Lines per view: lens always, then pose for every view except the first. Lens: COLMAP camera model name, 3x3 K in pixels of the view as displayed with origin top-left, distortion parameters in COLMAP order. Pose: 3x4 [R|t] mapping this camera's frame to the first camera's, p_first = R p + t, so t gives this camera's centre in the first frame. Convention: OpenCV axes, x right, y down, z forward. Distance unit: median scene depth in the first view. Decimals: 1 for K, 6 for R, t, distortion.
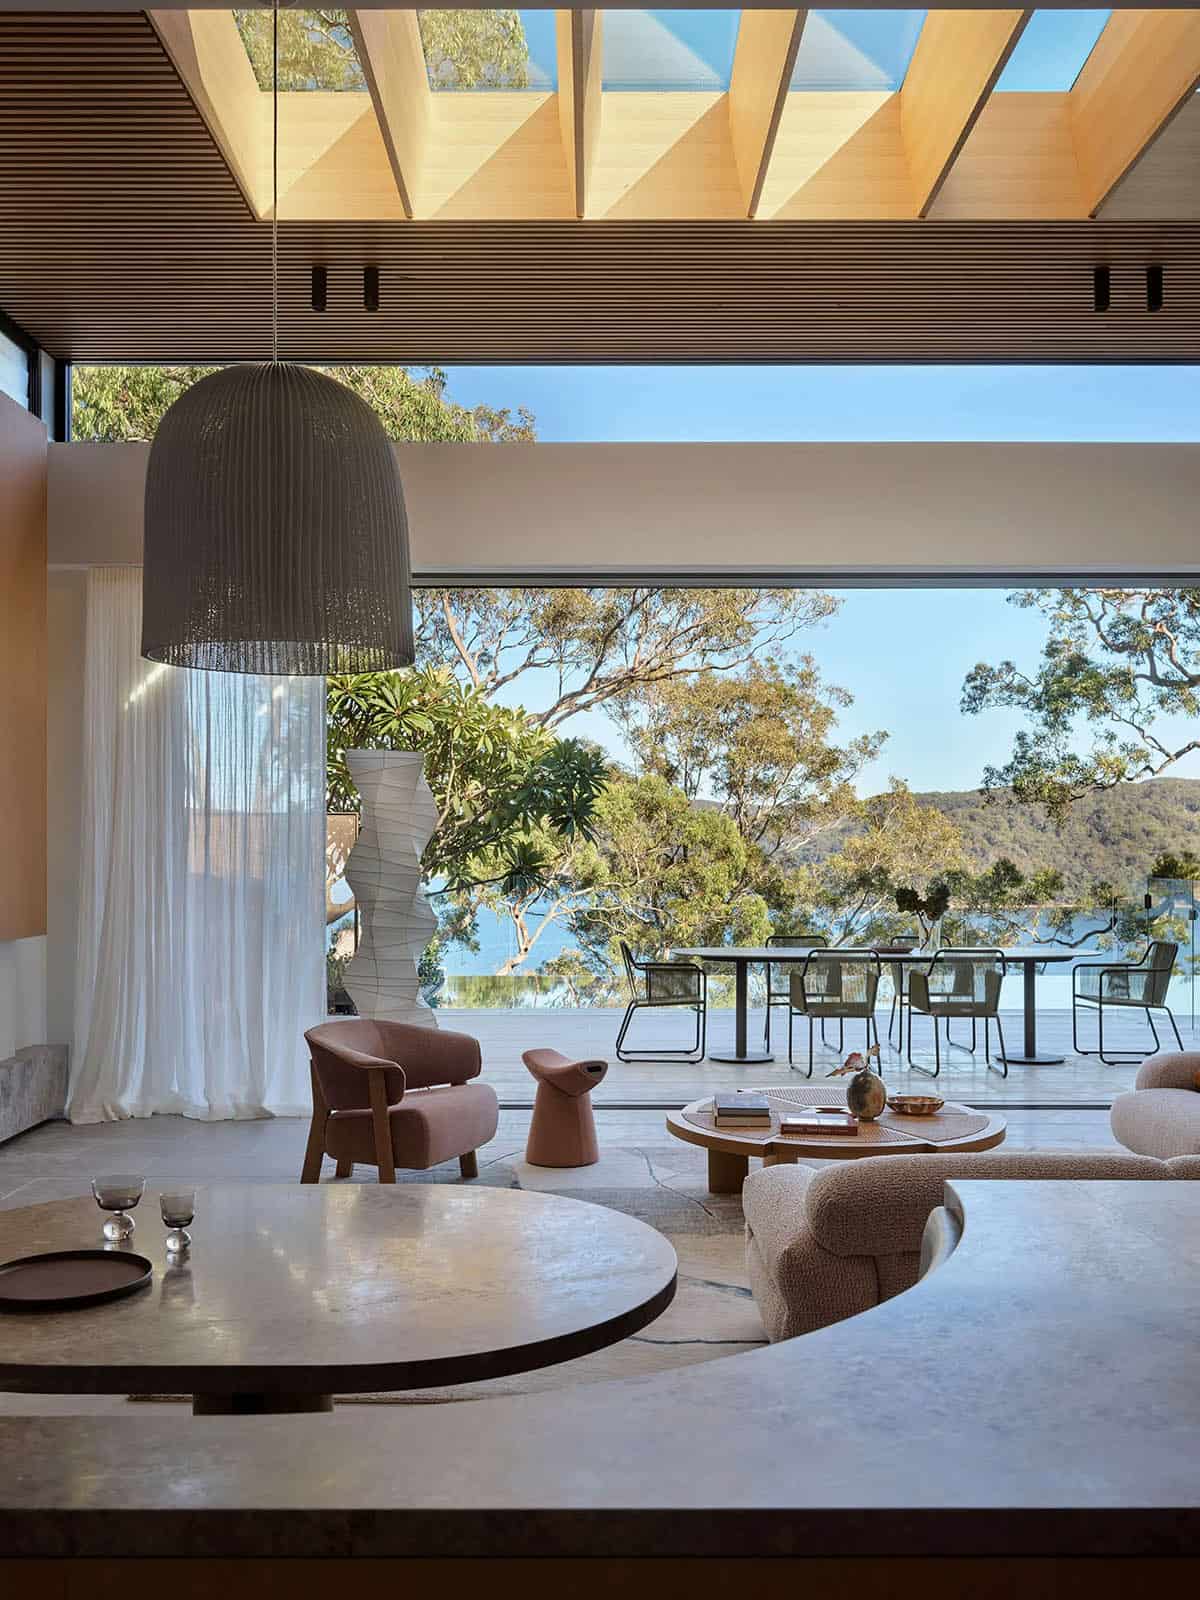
lens RADIAL K [[1421.1, 0, 600.0], [0, 1421.1, 800.0], [0, 0, 1]] dist [0.009257, 0.002632]
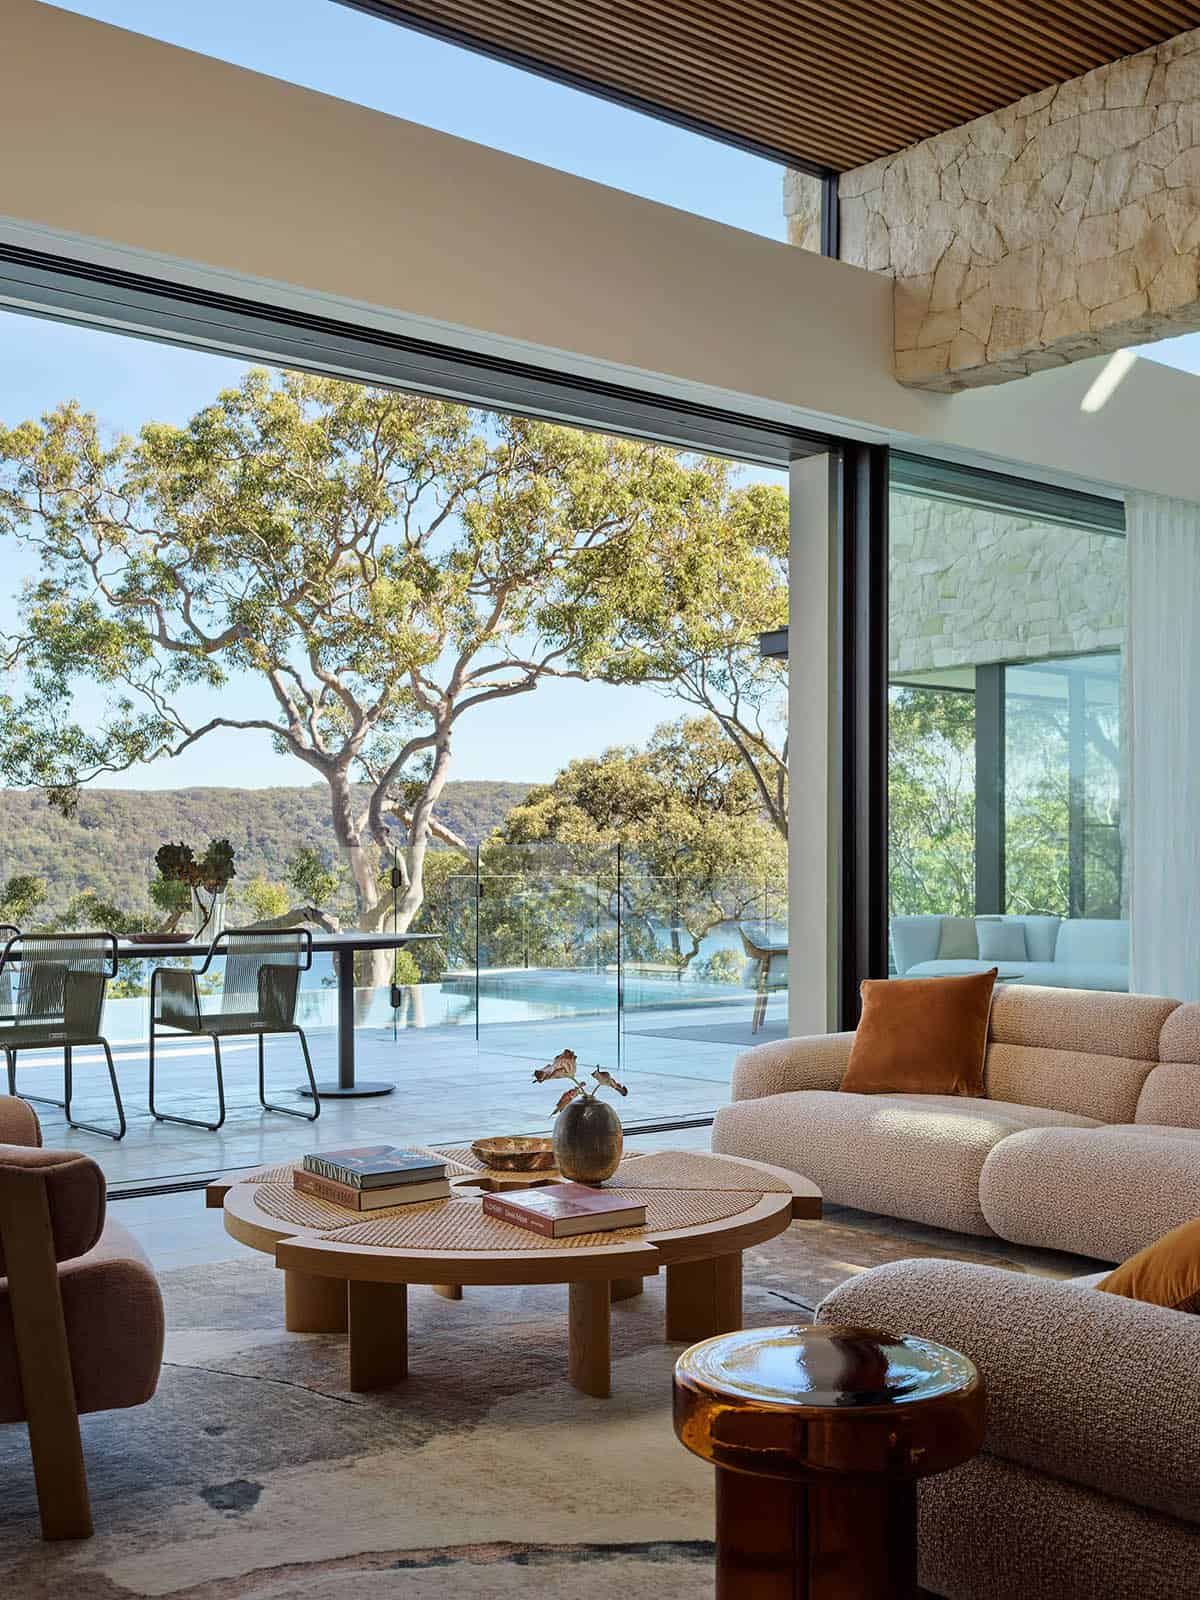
lens RADIAL K [[1727.2, 0, 600.0], [0, 1727.2, 800.0], [0, 0, 1]] dist [0.009086, 0.003575]
pose [[0.780499, 0.029775, 0.624448, -0.120767], [-0.026932, 0.999539, -0.013997, 0.050069], [-0.624577, -0.005893, 0.780941, 0.271123]]
